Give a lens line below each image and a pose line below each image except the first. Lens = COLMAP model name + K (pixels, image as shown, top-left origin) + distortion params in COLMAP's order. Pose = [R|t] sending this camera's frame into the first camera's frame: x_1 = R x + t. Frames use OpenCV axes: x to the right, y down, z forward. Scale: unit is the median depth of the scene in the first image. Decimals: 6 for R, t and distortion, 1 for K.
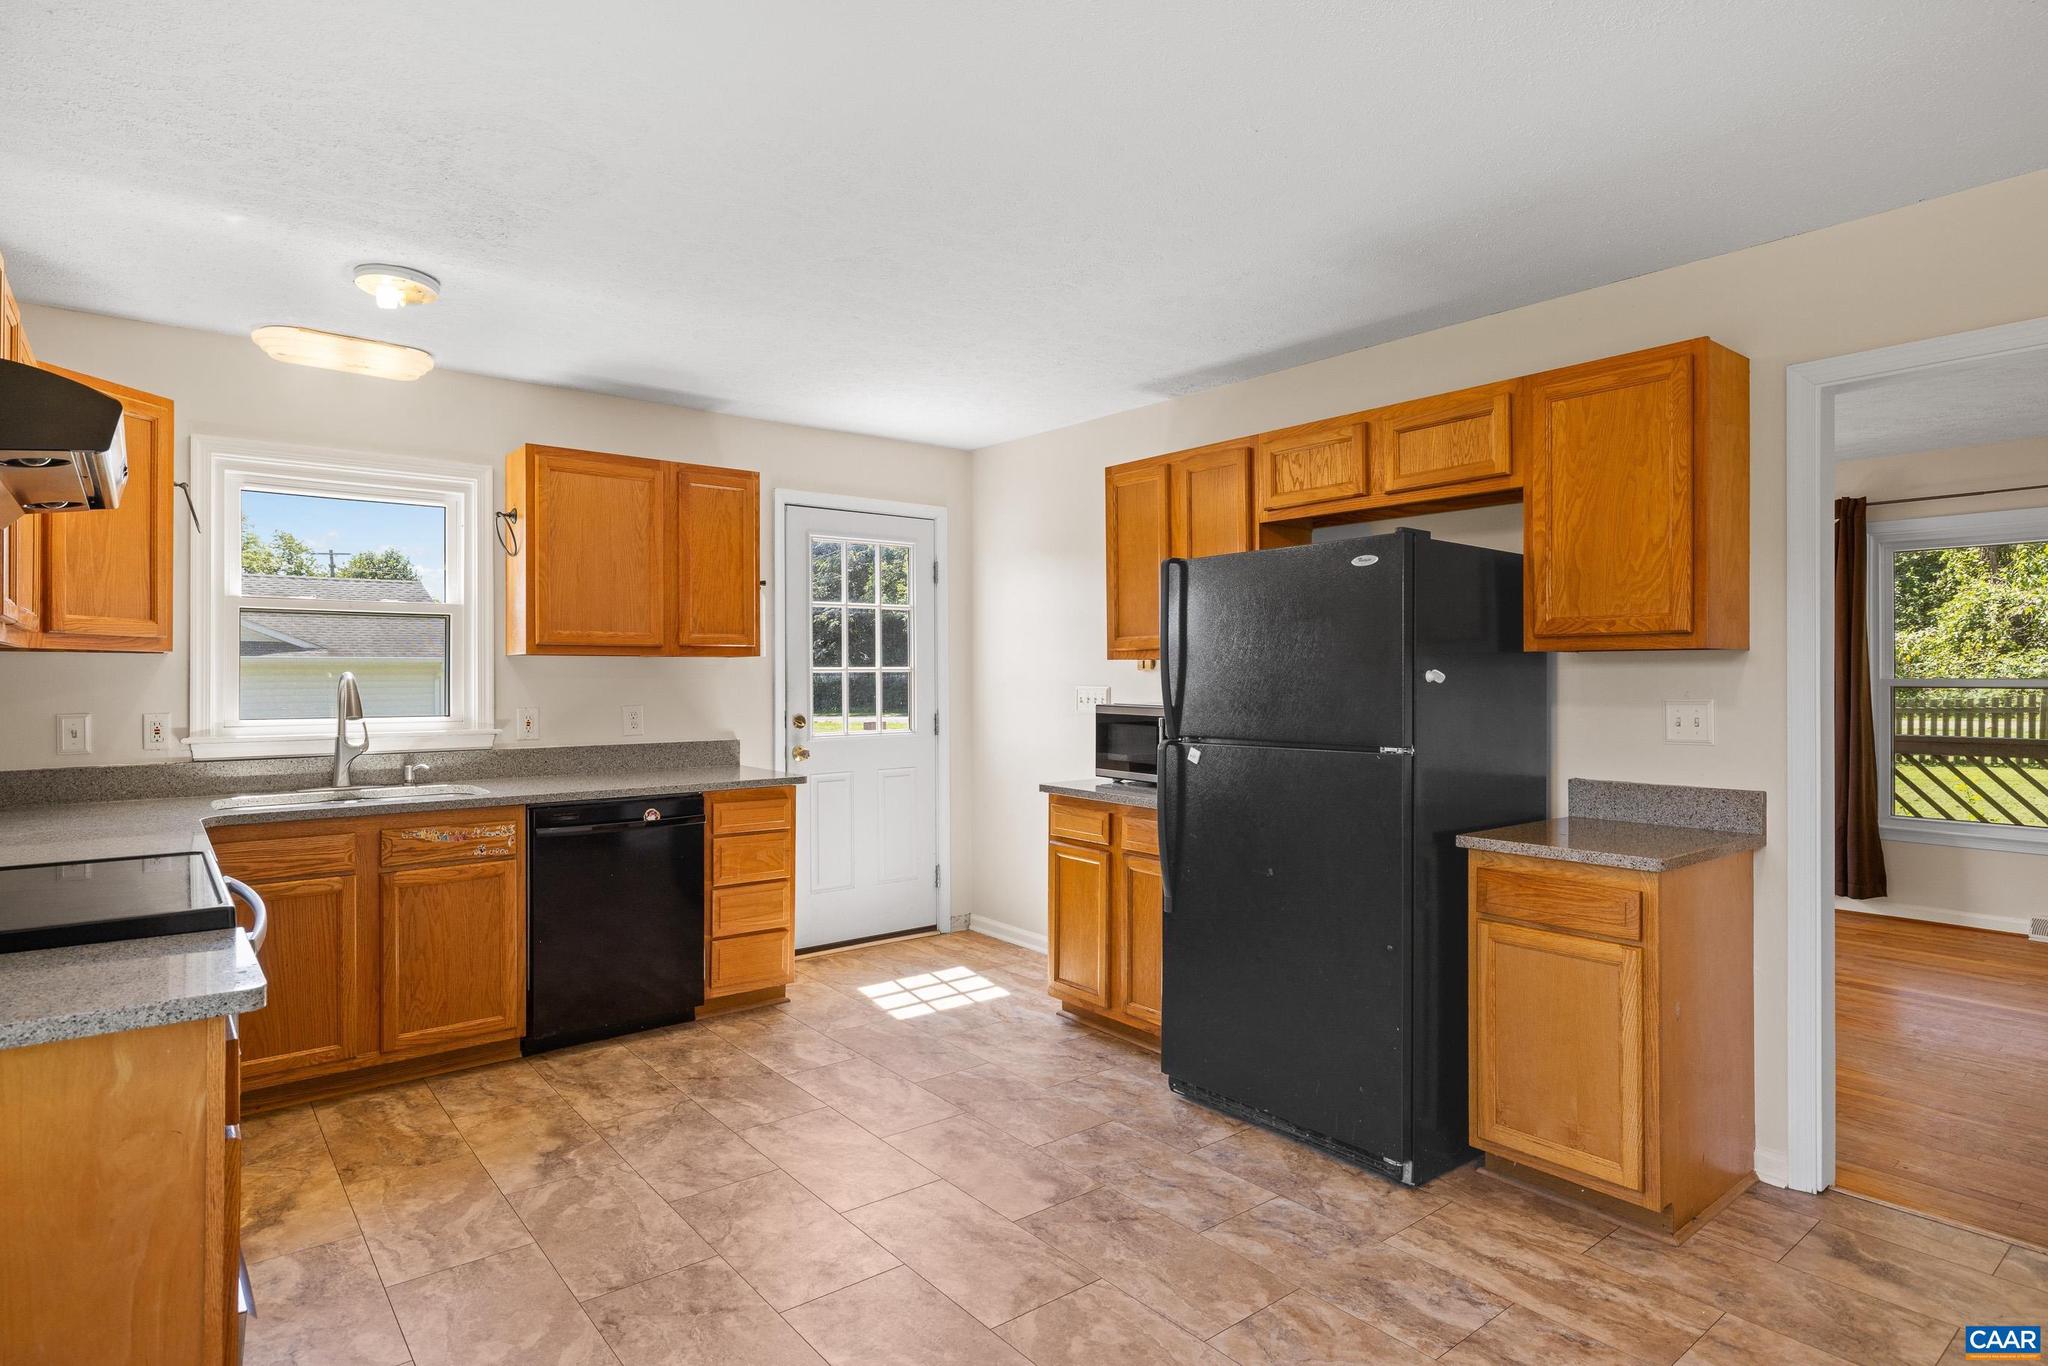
lens RADIAL K [[1084.8, 0, 1018.8], [0, 1084.8, 674.9], [0, 0, 1]] dist [-0.003607, 0.004414]
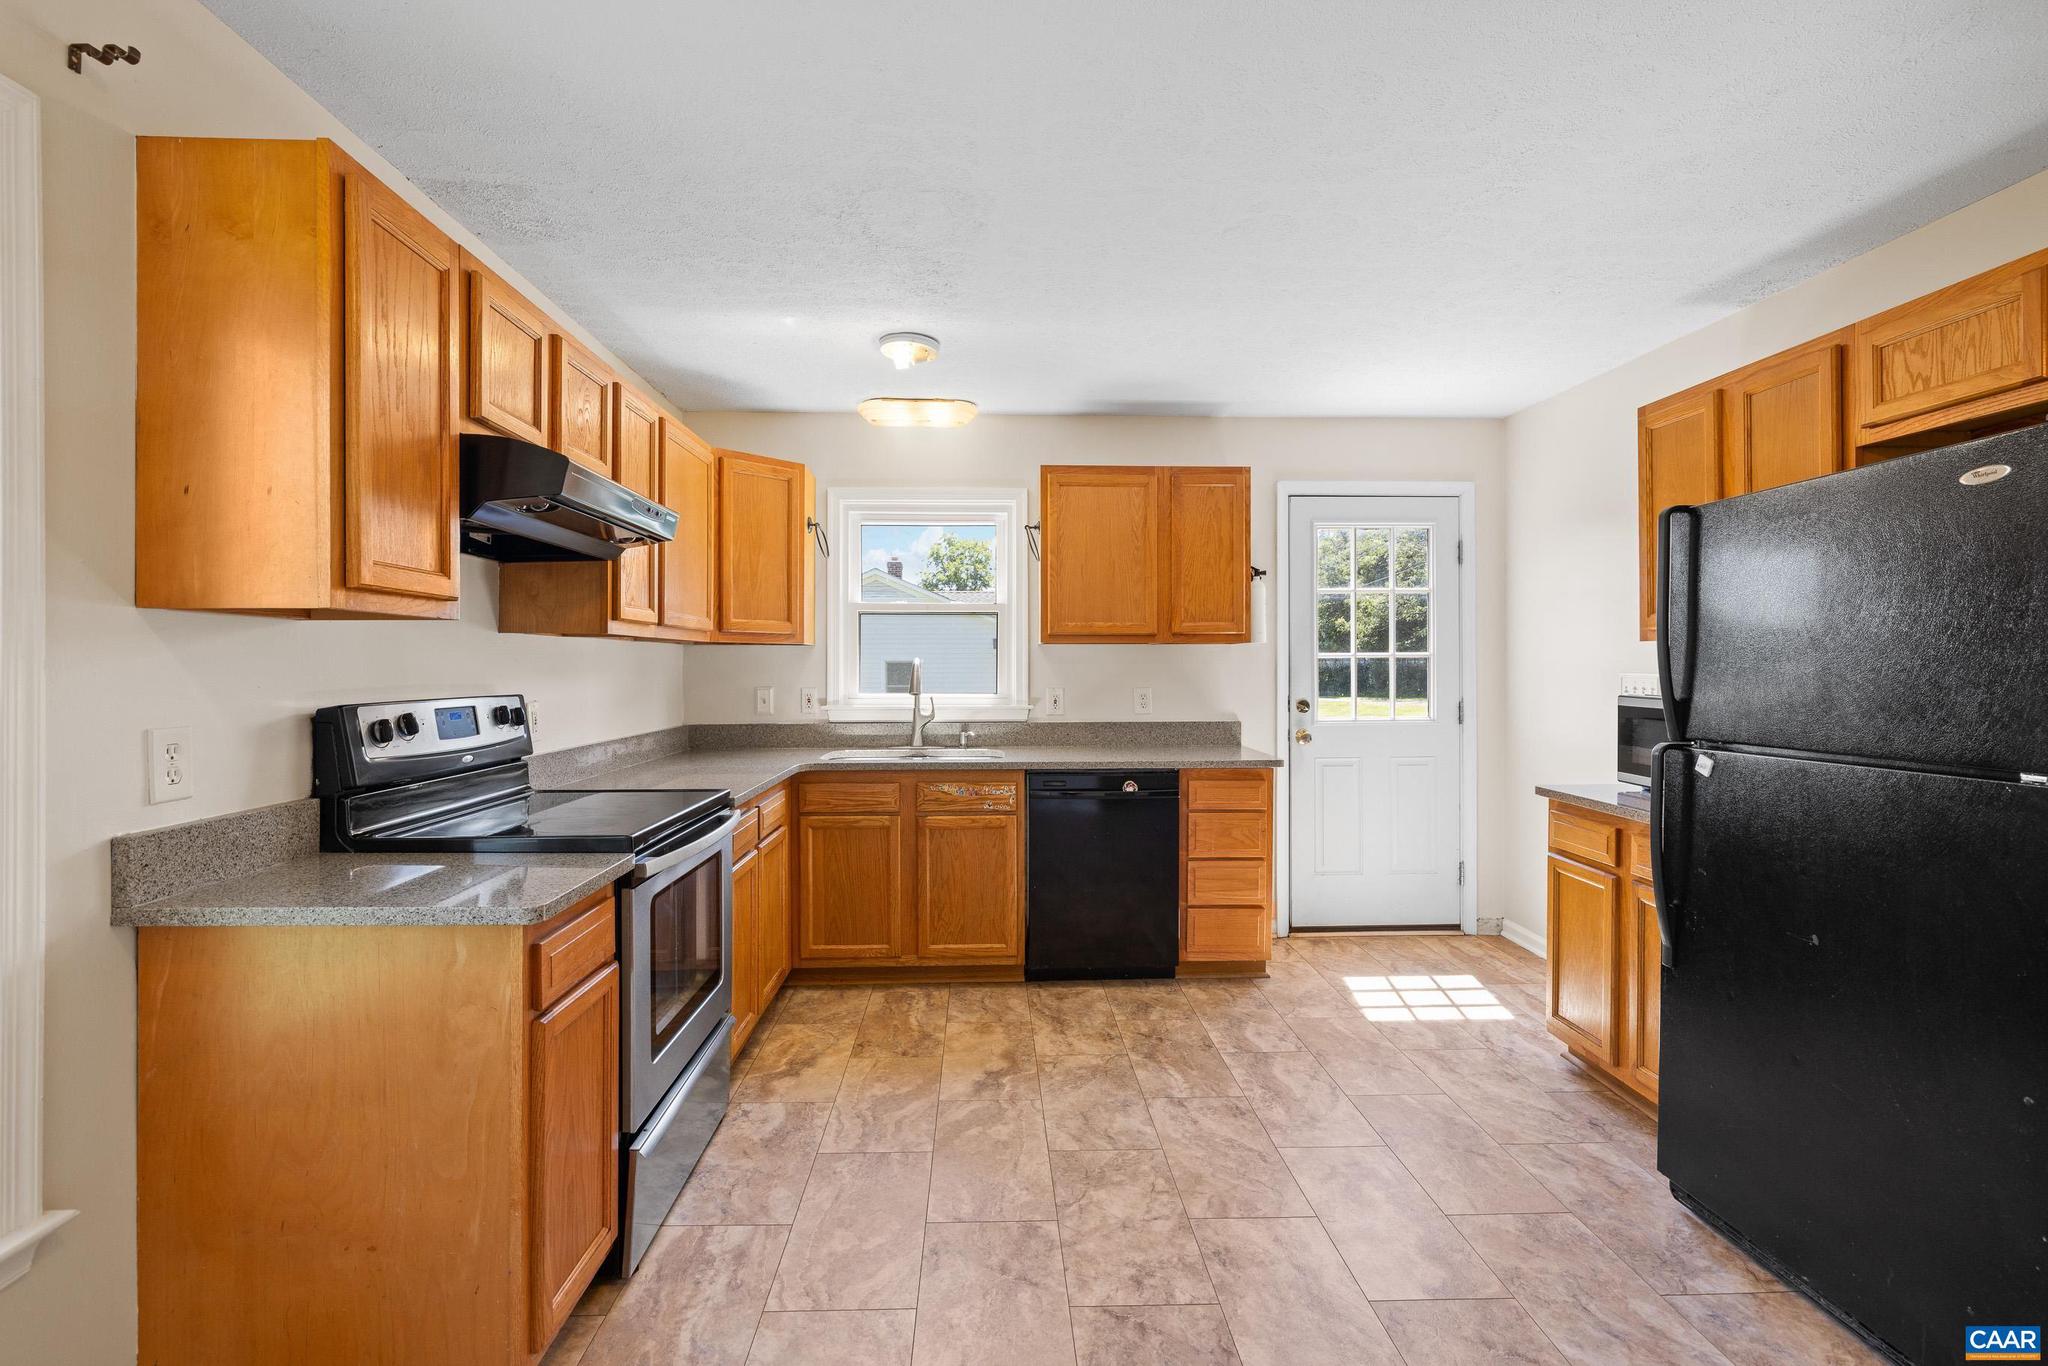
lens RADIAL K [[930.6, 0, 1024.6], [0, 930.6, 668.3], [0, 0, 1]] dist [-0.001954, 0.001100]
pose [[0.804977, 0.003774, -0.593294, 0.149986], [-0.000294, 0.999982, 0.005962, 0.003007], [0.593306, -0.004625, 0.804964, 0.184197]]
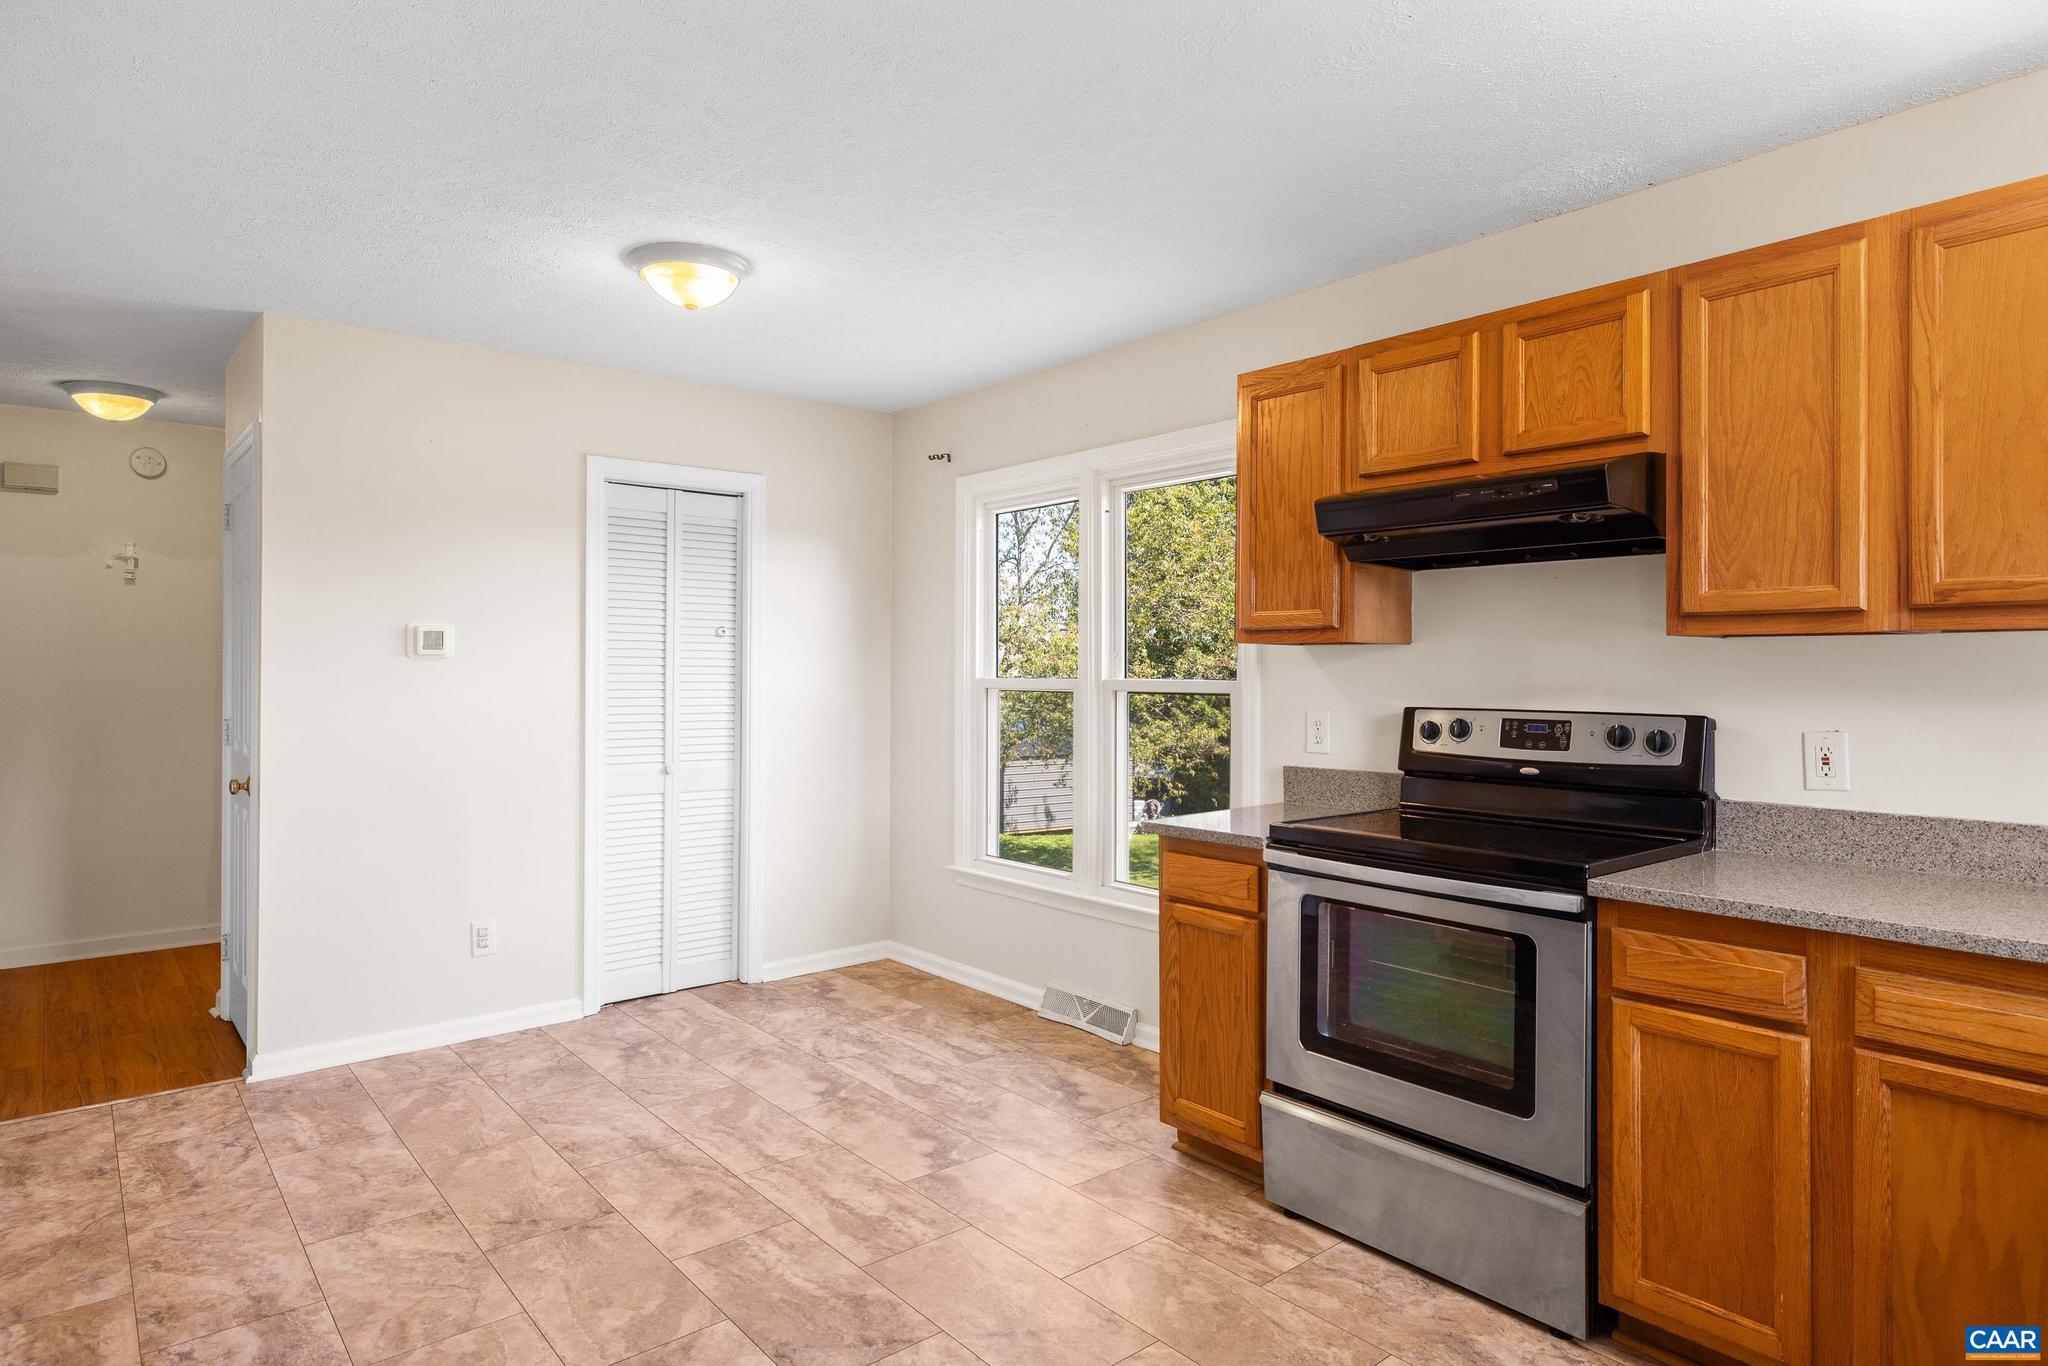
lens RADIAL K [[1158.1, 0, 1015.8], [0, 1158.1, 677.0], [0, 0, 1]] dist [0.002952, -0.000016]
pose [[-0.999936, -0.001638, -0.011204, -0.168400], [-0.001658, 0.999997, 0.001840, 0.003314], [0.011201, 0.001858, -0.999936, 1.249083]]
